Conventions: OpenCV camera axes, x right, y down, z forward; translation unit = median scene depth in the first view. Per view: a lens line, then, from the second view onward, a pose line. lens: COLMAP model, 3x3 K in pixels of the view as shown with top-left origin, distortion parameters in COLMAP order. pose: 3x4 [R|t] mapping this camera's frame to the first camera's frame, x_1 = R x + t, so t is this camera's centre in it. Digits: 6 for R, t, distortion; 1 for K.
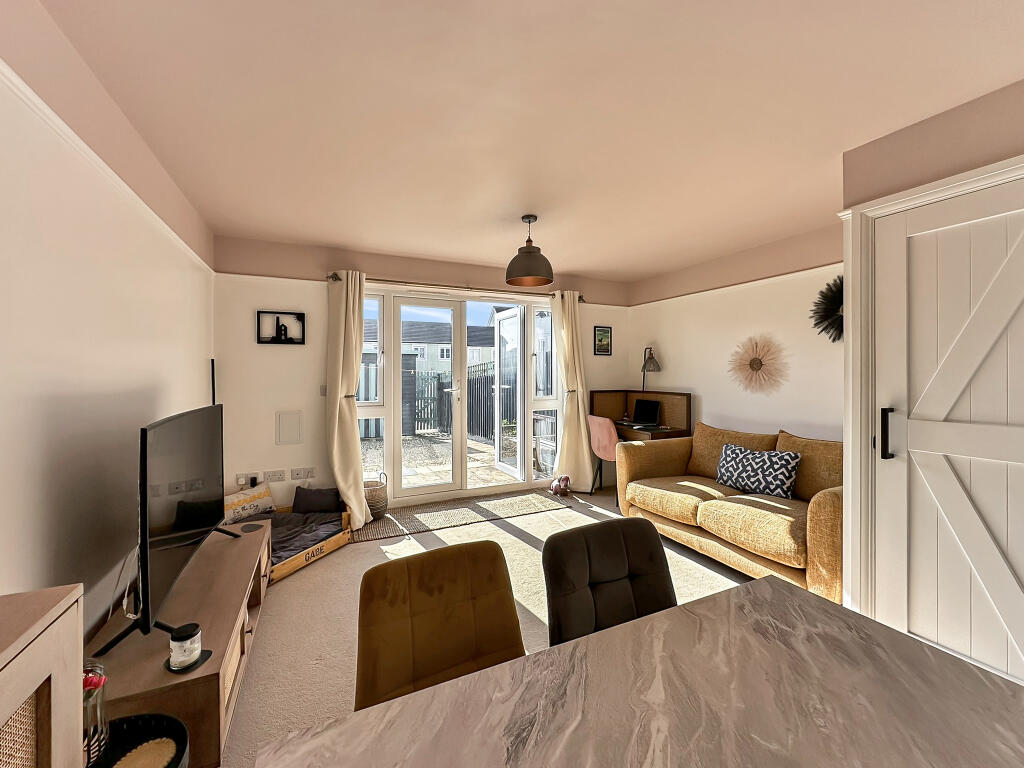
lens RADIAL K [[416.4, 0, 511.0], [0, 416.4, 369.9], [0, 0, 1]] dist [-0.002902, 0.000785]
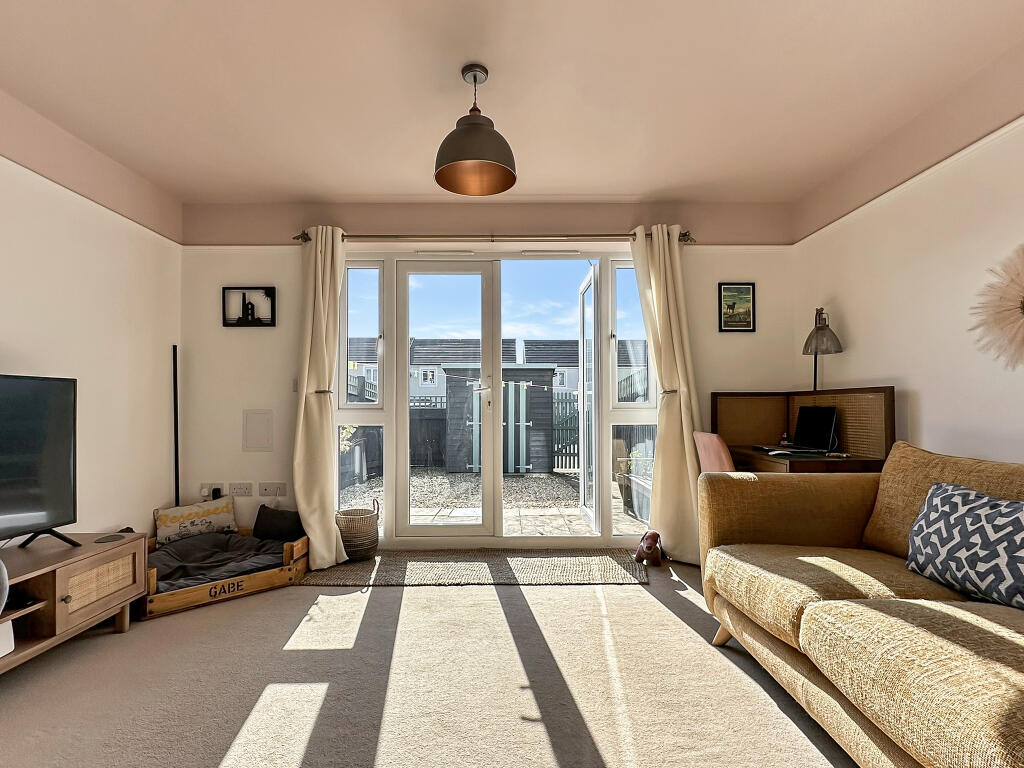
lens RADIAL K [[517.0, 0, 509.7], [0, 517.0, 393.1], [0, 0, 1]] dist [-0.006491, 0.001966]
pose [[0.907039, -0.011841, -0.420880, 0.321772], [0.003048, 0.999763, -0.021559, 0.088079], [0.421036, 0.018272, 0.906860, 0.295674]]
